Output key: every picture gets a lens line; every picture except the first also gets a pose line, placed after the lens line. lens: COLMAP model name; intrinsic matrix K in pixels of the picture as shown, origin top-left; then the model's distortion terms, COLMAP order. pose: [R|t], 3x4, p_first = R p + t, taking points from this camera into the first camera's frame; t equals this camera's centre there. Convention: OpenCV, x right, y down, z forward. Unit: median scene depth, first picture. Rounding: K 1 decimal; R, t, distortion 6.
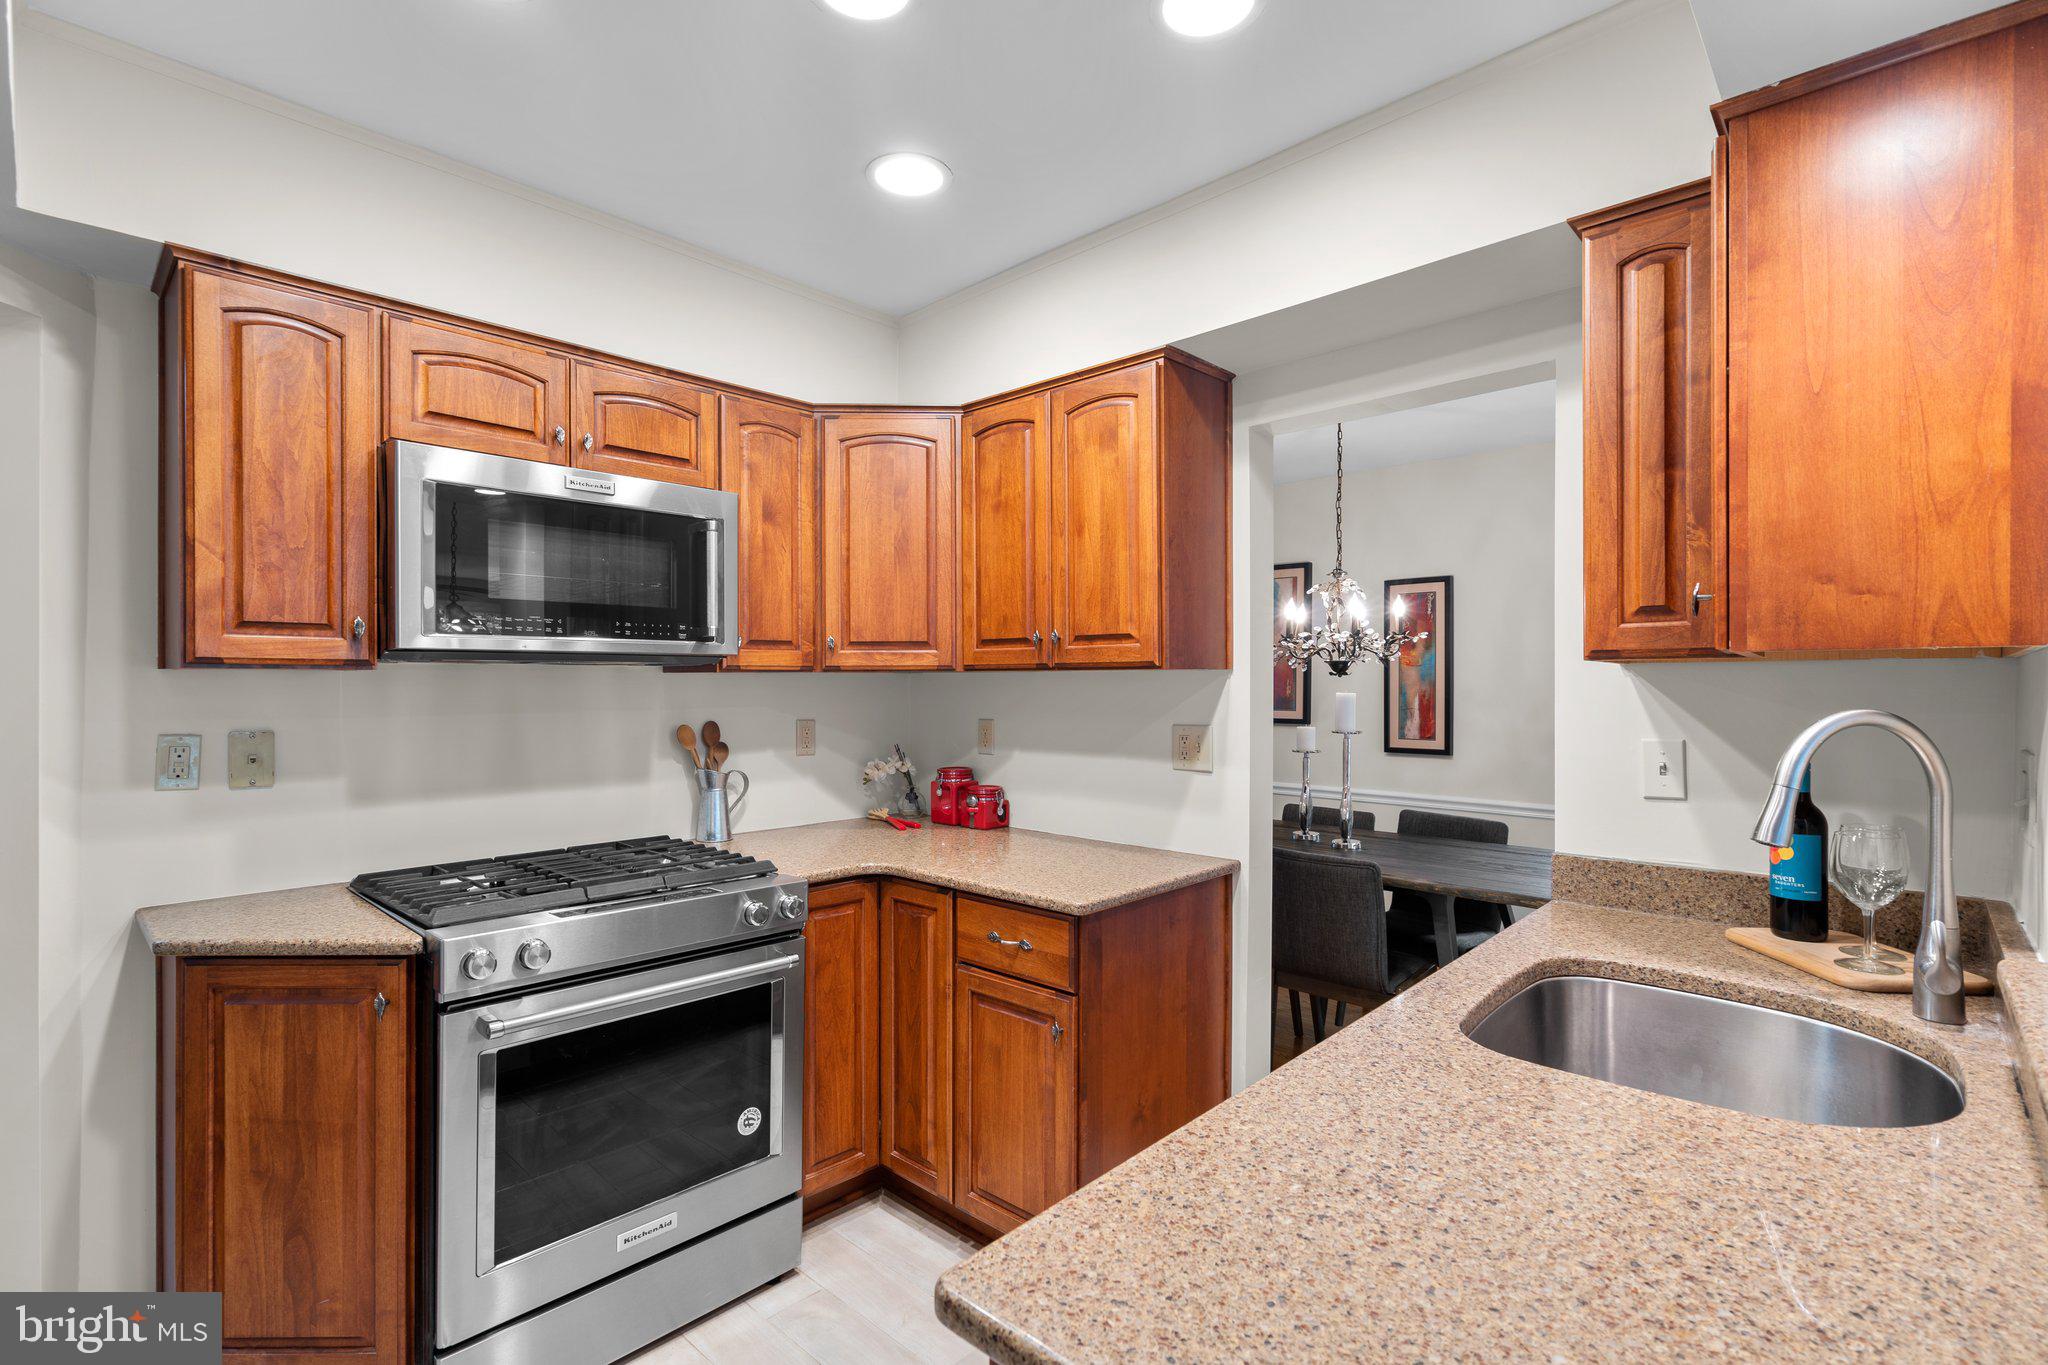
lens RADIAL K [[949.1, 0, 1013.9], [0, 949.1, 663.2], [0, 0, 1]] dist [-0.005941, 0.000829]
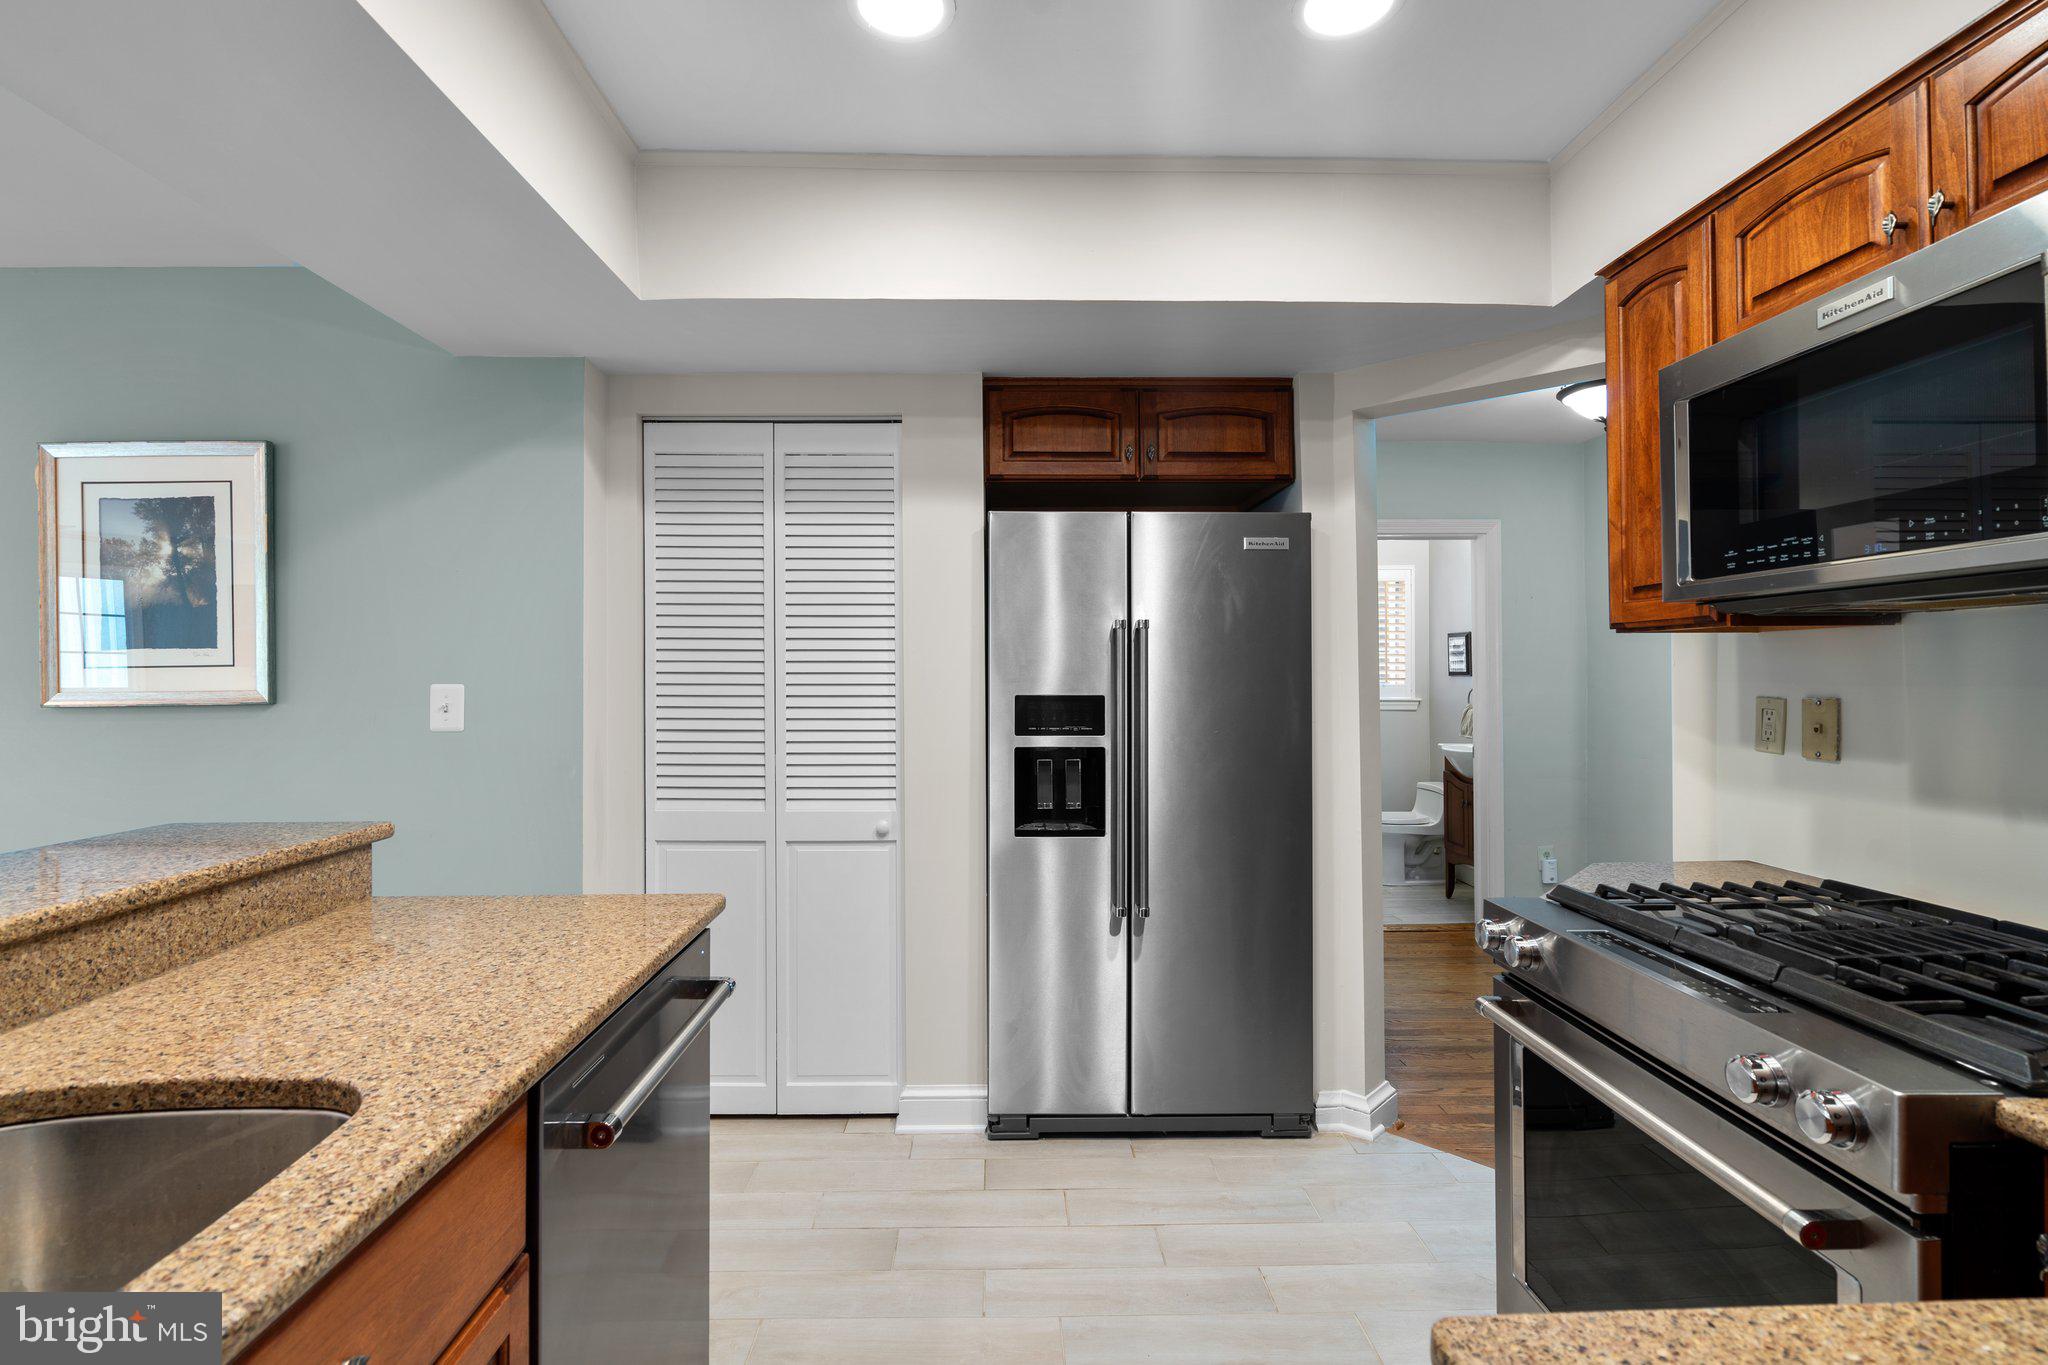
lens RADIAL K [[941.6, 0, 1016.7], [0, 941.6, 665.9], [0, 0, 1]] dist [-0.002958, 0.000195]
pose [[-0.709502, -0.002680, -0.704698, 0.335395], [0.019352, 0.999542, -0.023286, 0.043763], [0.704437, -0.030159, -0.709125, 1.005582]]
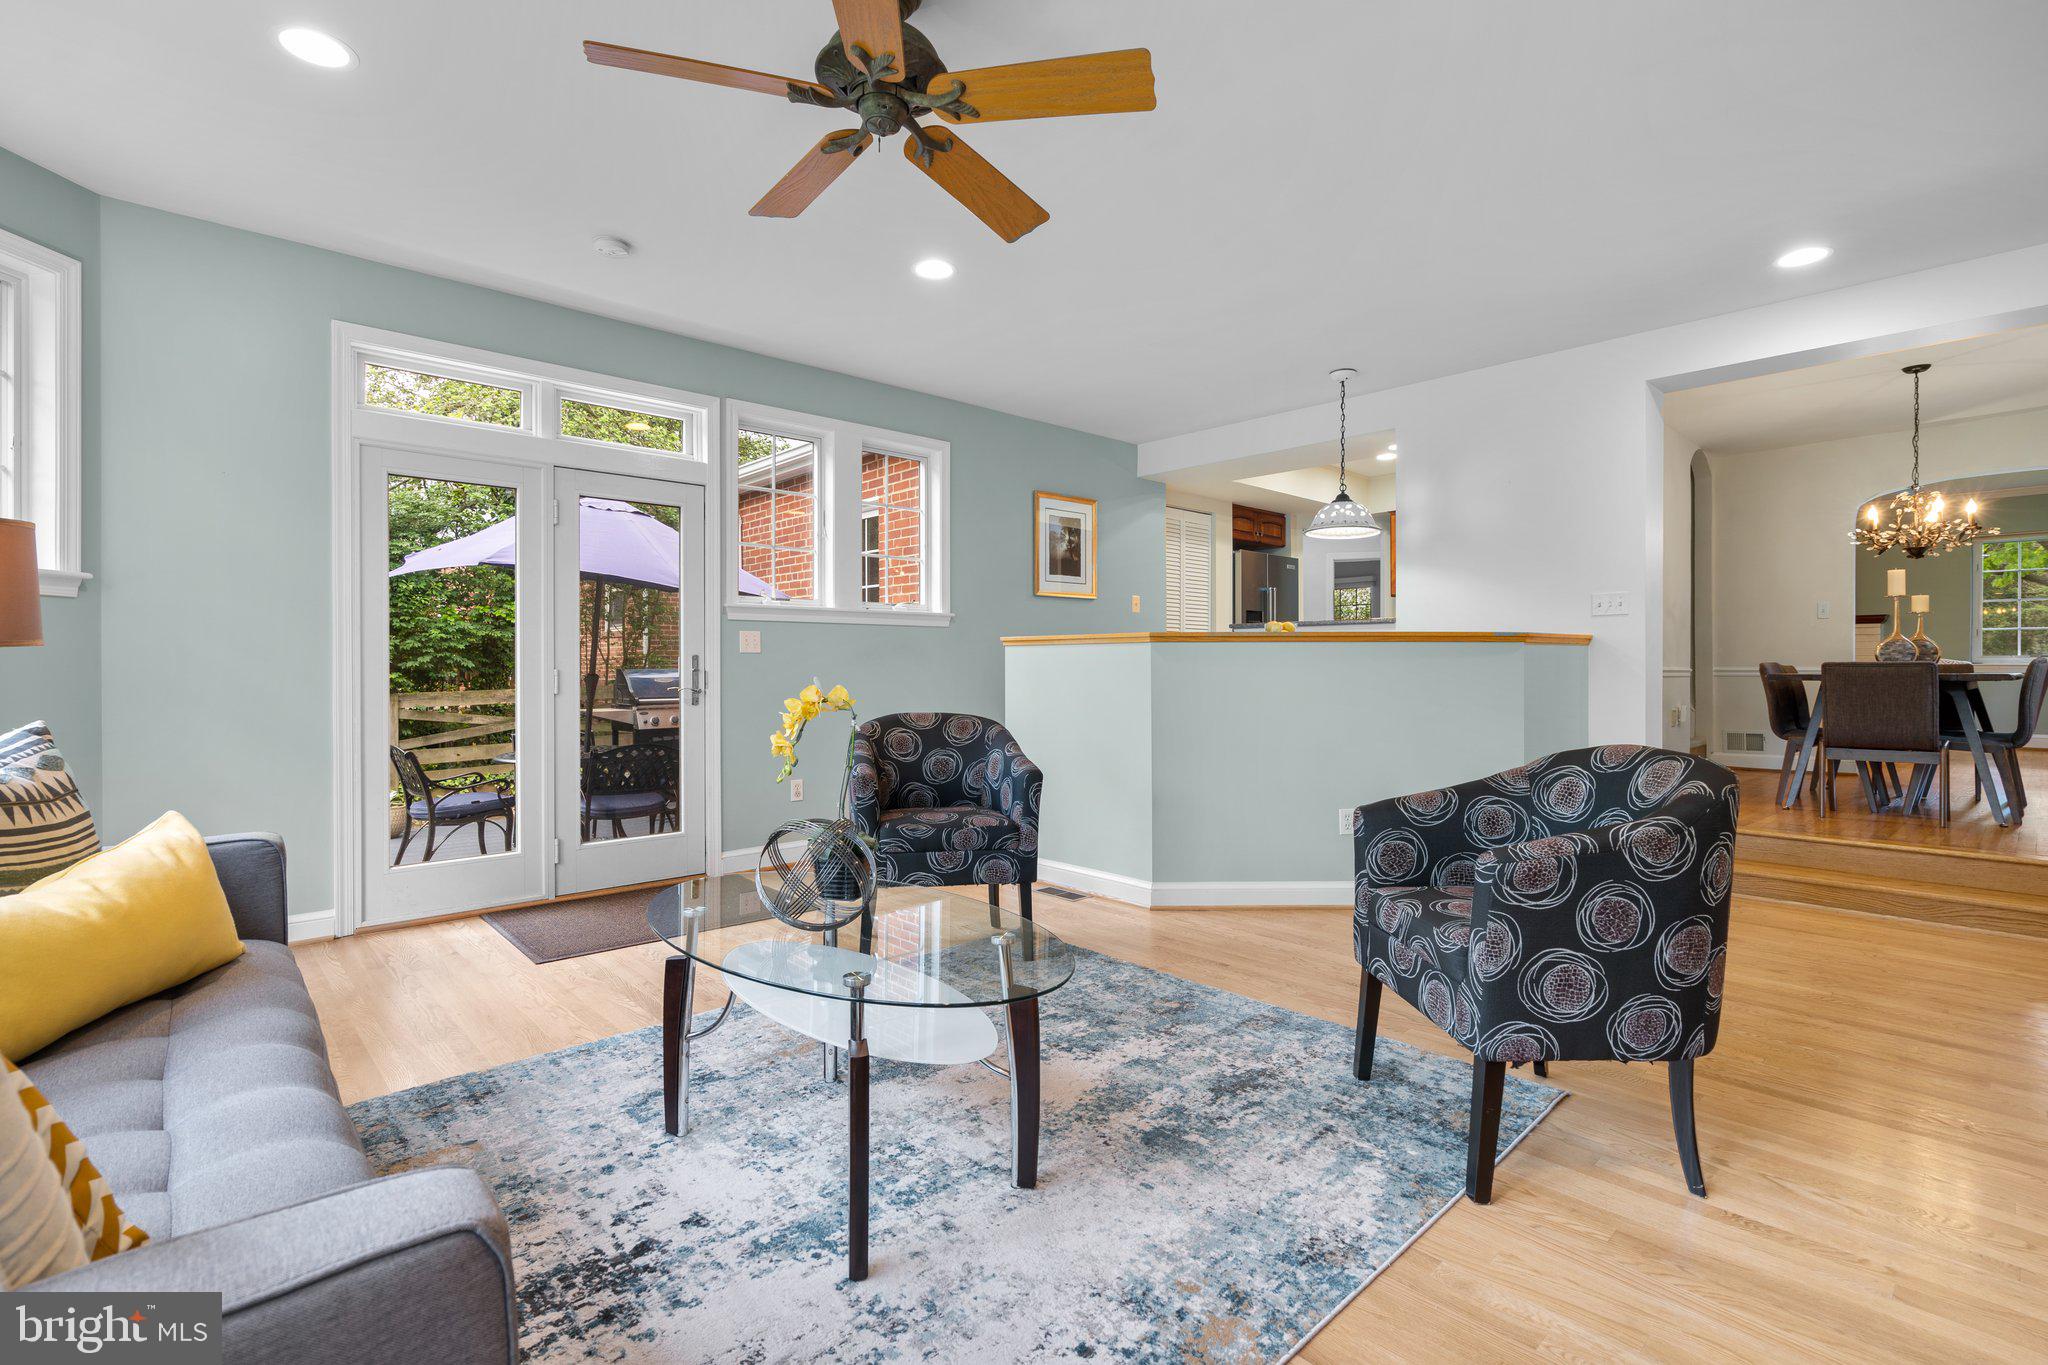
lens RADIAL K [[941.6, 0, 1016.7], [0, 941.6, 665.9], [0, 0, 1]] dist [-0.002958, 0.000195]
pose [[-0.074696, -0.004824, -0.997195, 3.180864], [0.021365, 0.999751, -0.006437, 0.271180], [0.996977, -0.021786, -0.074574, -0.455388]]
